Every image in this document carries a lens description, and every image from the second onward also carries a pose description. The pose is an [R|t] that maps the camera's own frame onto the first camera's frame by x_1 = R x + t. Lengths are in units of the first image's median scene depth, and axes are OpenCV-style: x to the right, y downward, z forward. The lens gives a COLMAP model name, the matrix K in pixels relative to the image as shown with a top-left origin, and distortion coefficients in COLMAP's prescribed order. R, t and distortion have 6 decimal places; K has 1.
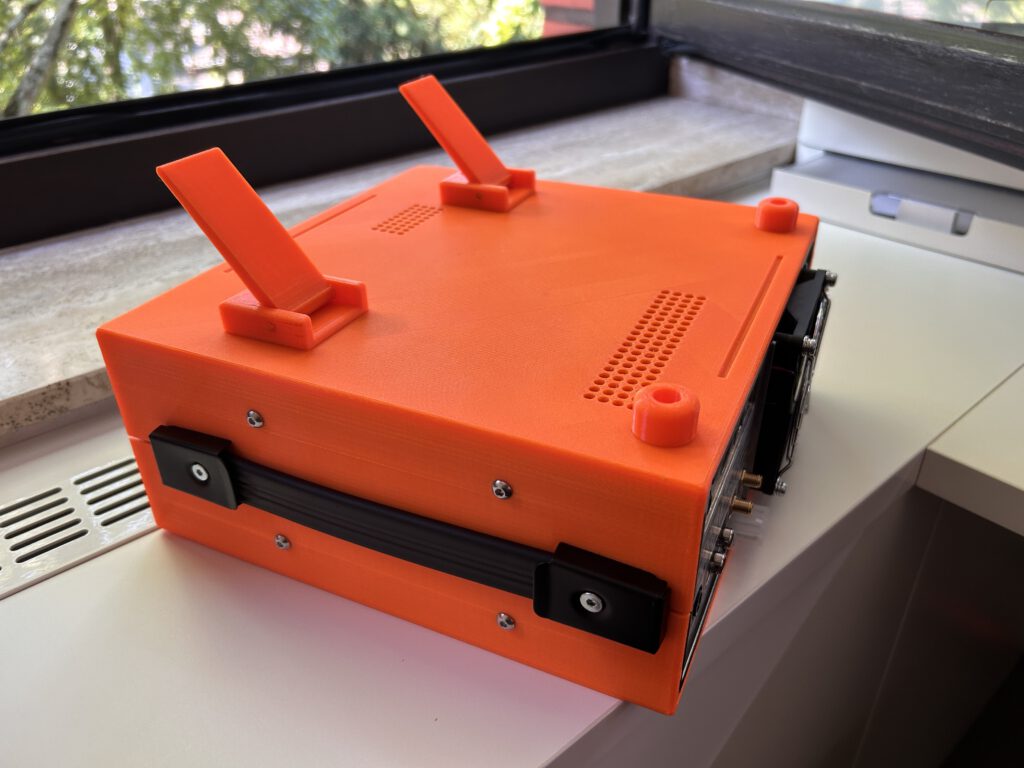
lens RADIAL K [[773.0, 0, 510.4], [0, 773.0, 387.9], [0, 0, 1]] dist [0.006190, -0.010565]
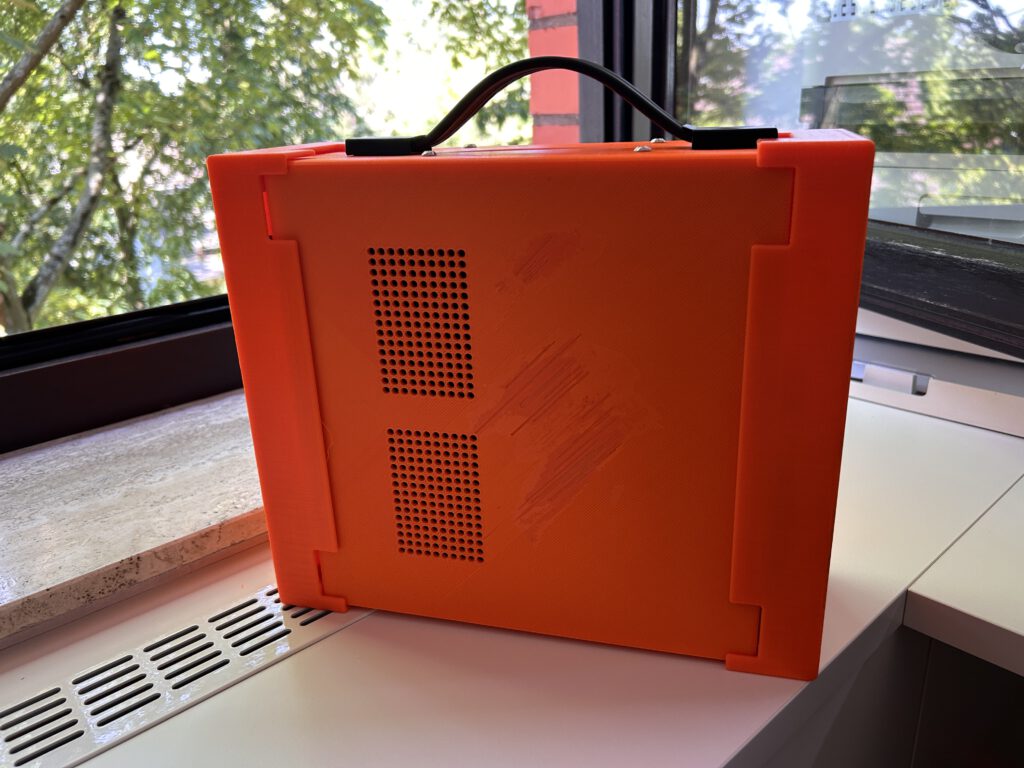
lens RADIAL K [[773.0, 0, 510.4], [0, 773.0, 387.9], [0, 0, 1]] dist [0.006190, -0.010565]
pose [[0.999401, -0.033499, 0.008705, -0.026767], [0.034564, 0.979161, -0.200123, -0.003074], [-0.001819, 0.200304, 0.979732, -0.105943]]
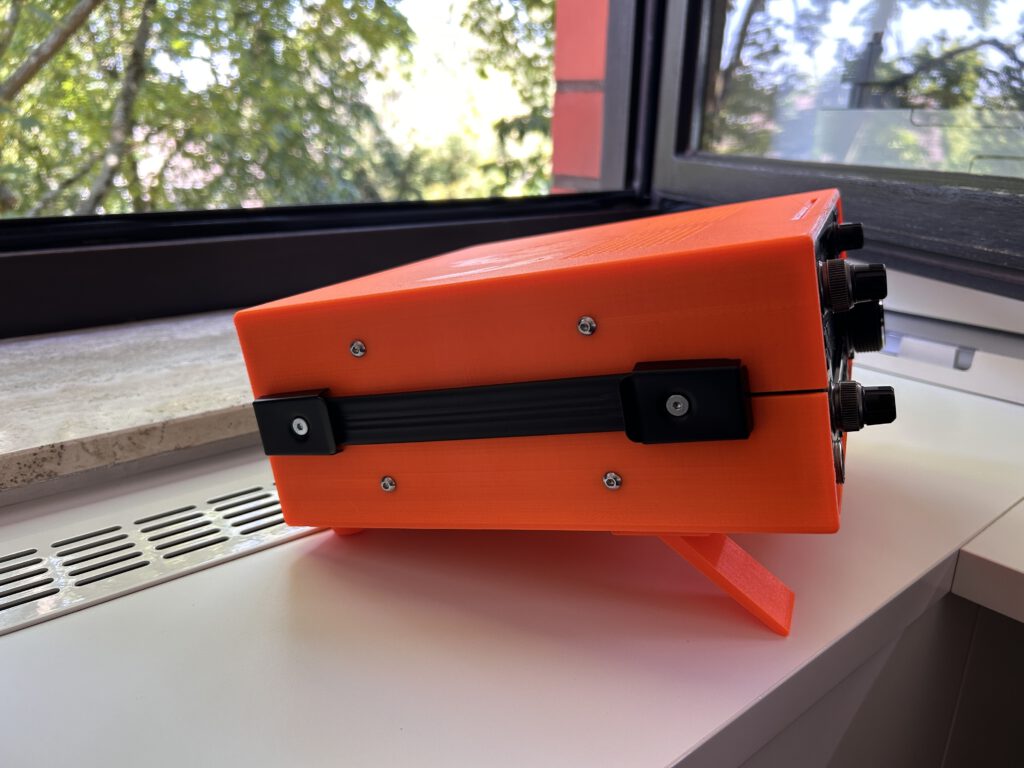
lens RADIAL K [[773.0, 0, 510.4], [0, 773.0, 387.9], [0, 0, 1]] dist [0.006190, -0.010565]
pose [[0.998937, 0.045509, 0.007373, -0.019824], [-0.042581, 0.972063, -0.230824, 0.088706], [-0.017671, 0.230265, 0.972968, 0.029444]]
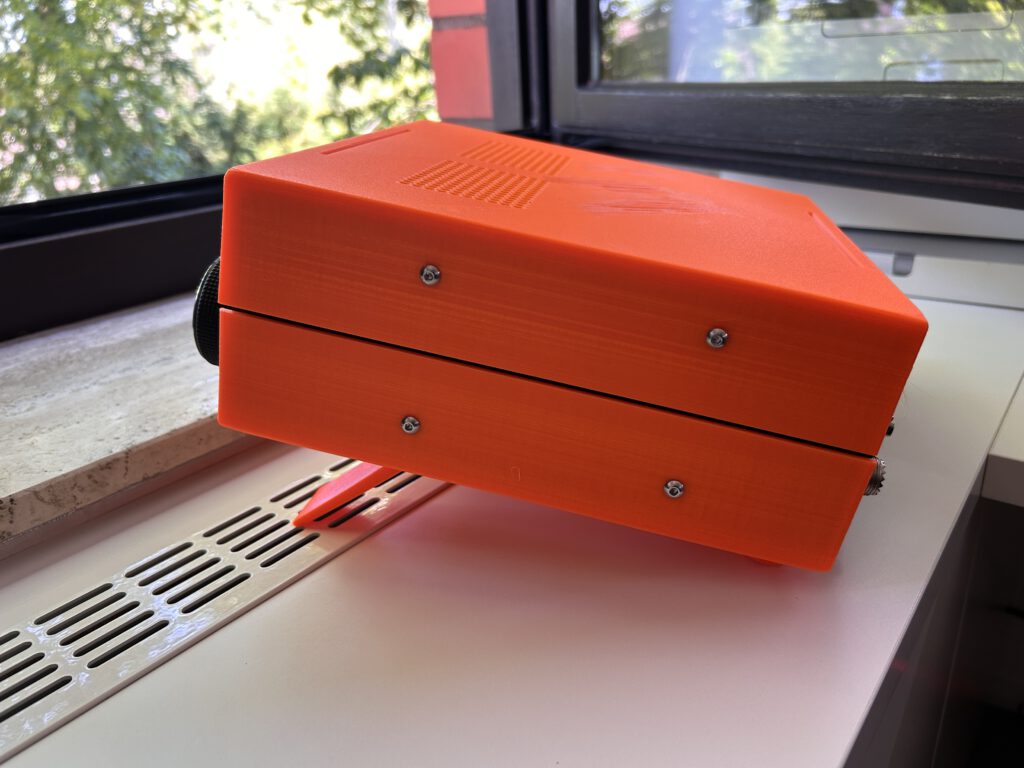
lens RADIAL K [[770.6, 0, 512.0], [0, 770.6, 384.0], [0, 0, 1]] dist [0.016155, -0.031598]
pose [[0.979351, -0.097907, 0.176876, -0.145165], [0.127060, 0.978604, -0.161832, 0.051274], [-0.157247, 0.180964, 0.970837, 0.096628]]
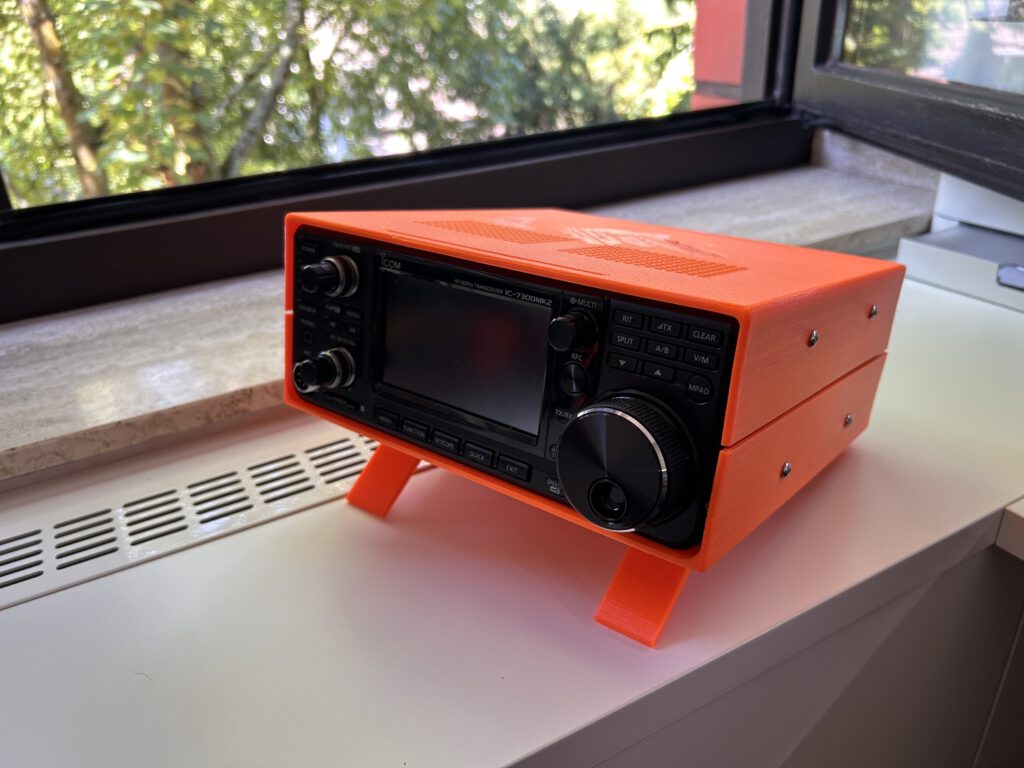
lens RADIAL K [[776.3, 0, 512.0], [0, 776.3, 384.0], [0, 0, 1]] dist [-0.000919, -0.002361]
pose [[0.978841, 0.067212, -0.193271, 0.057986], [-0.081757, 0.994310, -0.068283, 0.025686], [0.187582, 0.082639, 0.978767, -0.104632]]
